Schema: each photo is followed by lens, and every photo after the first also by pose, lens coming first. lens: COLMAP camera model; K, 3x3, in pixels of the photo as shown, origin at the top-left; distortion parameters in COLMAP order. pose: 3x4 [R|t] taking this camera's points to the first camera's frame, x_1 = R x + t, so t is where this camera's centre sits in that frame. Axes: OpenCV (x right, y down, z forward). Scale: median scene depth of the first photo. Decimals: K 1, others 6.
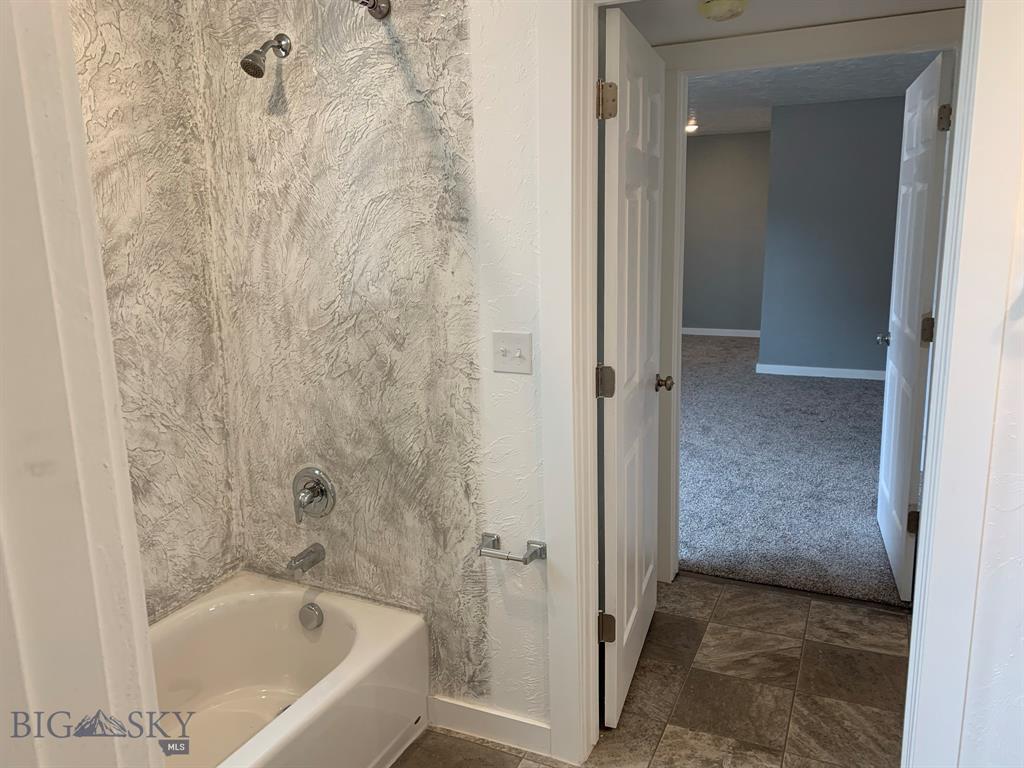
lens RADIAL K [[787.8, 0, 504.3], [0, 787.8, 380.9], [0, 0, 1]] dist [0.015143, 0.013550]
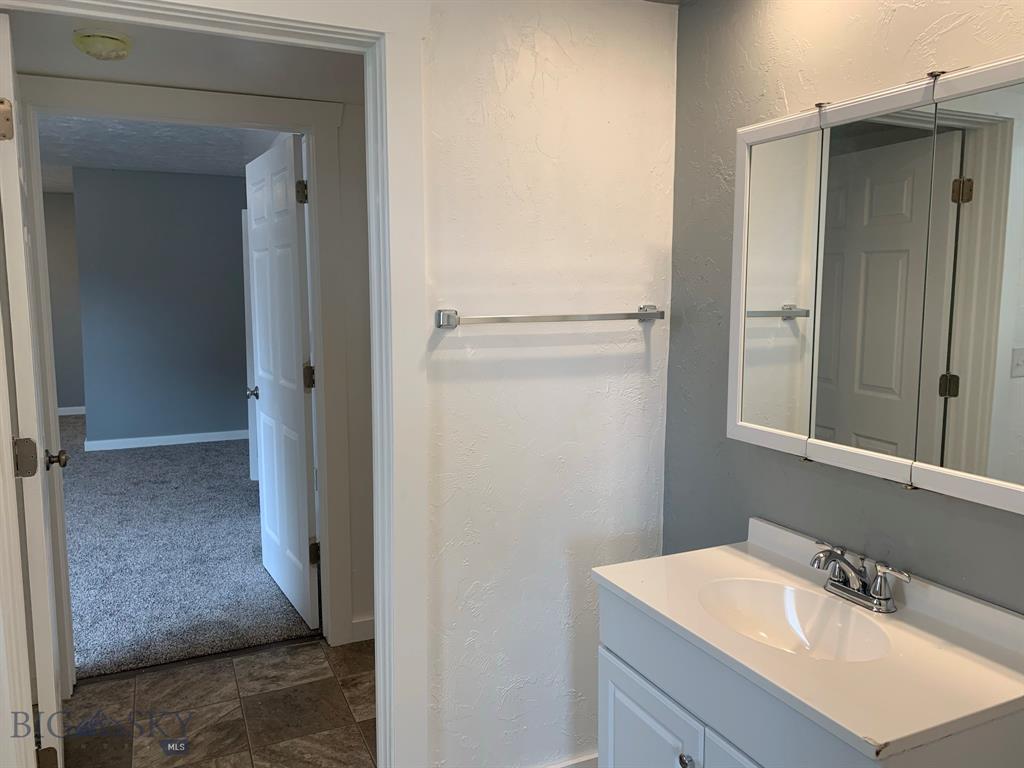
lens RADIAL K [[787.8, 0, 513.2], [0, 787.8, 383.4], [0, 0, 1]] dist [0.015143, 0.013550]
pose [[0.652781, -0.073371, 0.753986, -0.101673], [0.140414, 0.989771, -0.025251, 0.010878], [-0.744420, 0.122354, 0.656405, 0.048497]]
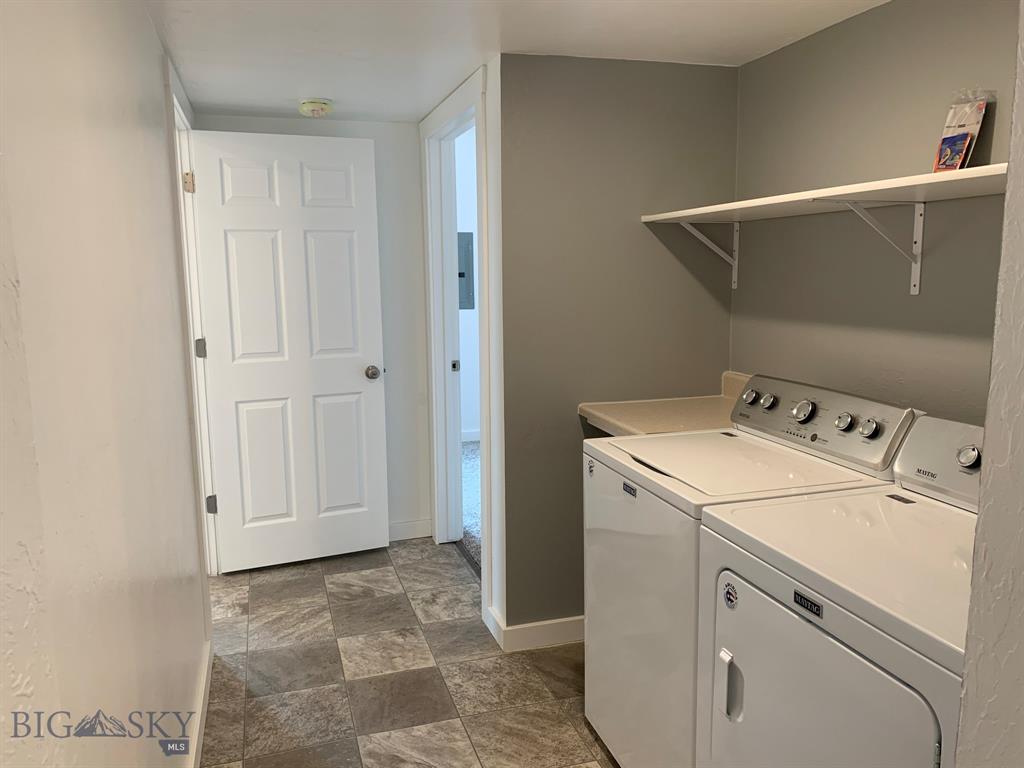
lens RADIAL K [[787.8, 0, 511.7], [0, 787.8, 384.1], [0, 0, 1]] dist [0.015143, 0.013550]
pose [[0.671973, 0.122893, -0.730308, 1.214849], [-0.145815, 0.988787, 0.032220, -0.053413], [0.726078, 0.084839, 0.682358, 0.227358]]
